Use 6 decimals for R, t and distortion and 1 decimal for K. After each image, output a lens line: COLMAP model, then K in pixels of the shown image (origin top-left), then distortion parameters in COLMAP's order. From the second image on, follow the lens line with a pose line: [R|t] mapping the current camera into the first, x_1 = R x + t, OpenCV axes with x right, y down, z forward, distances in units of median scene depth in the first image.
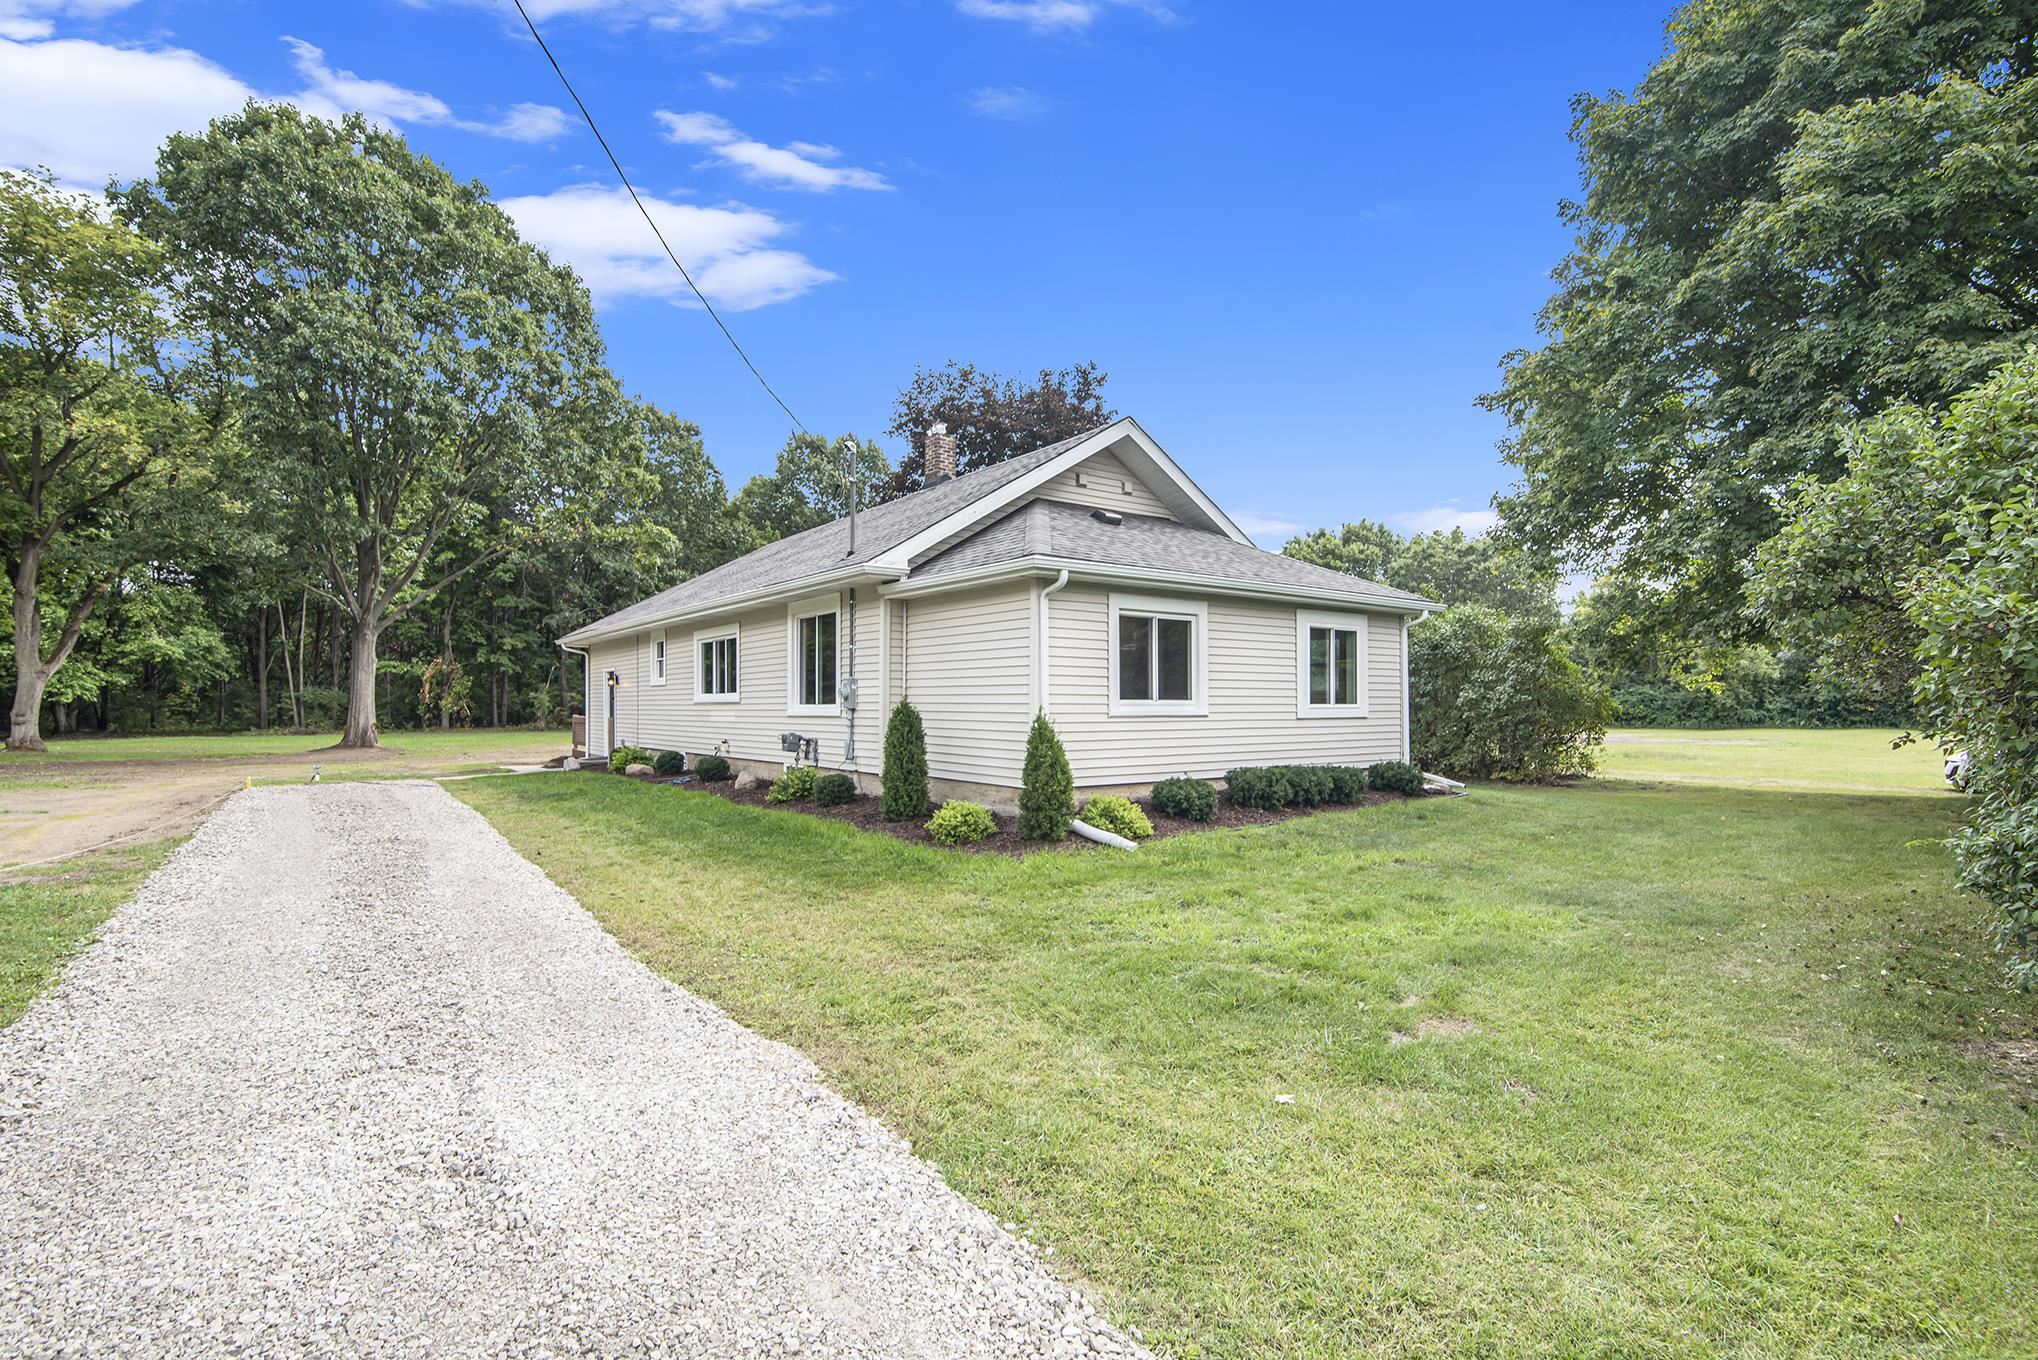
lens RADIAL K [[996.8, 0, 1015.1], [0, 996.8, 694.6], [0, 0, 1]] dist [0.001510, 0.000265]
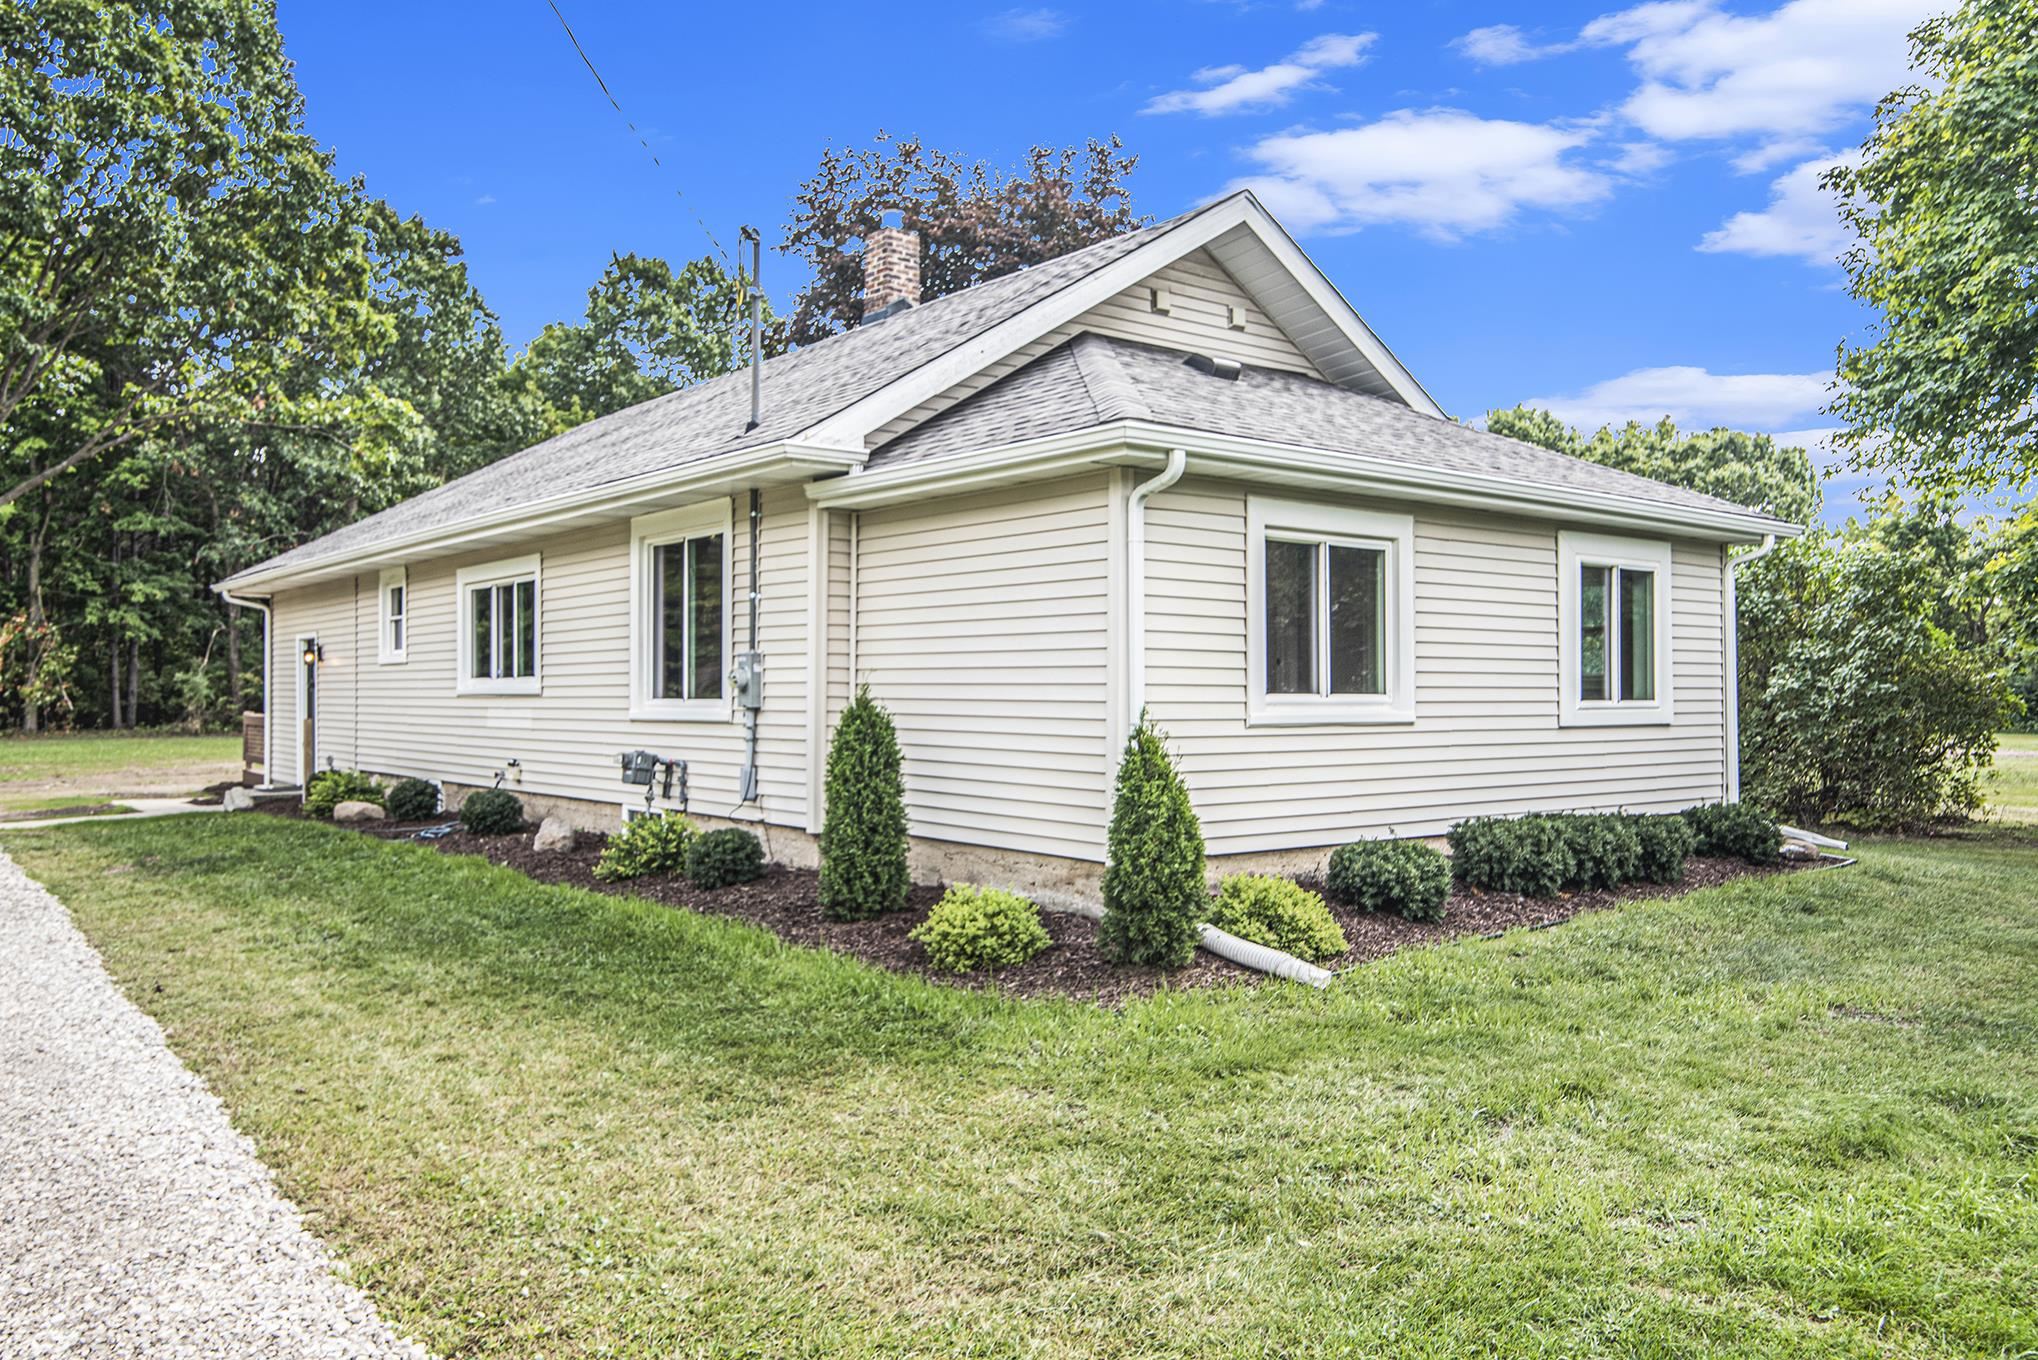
lens RADIAL K [[1541.3, 0, 1023.0], [0, 1541.3, 665.1], [0, 0, 1]] dist [0.016725, -0.000206]
pose [[0.998990, 0.002067, 0.044889, -0.053011], [-0.001751, 0.999973, -0.007070, -0.003677], [-0.044903, 0.006984, 0.998967, 0.141716]]
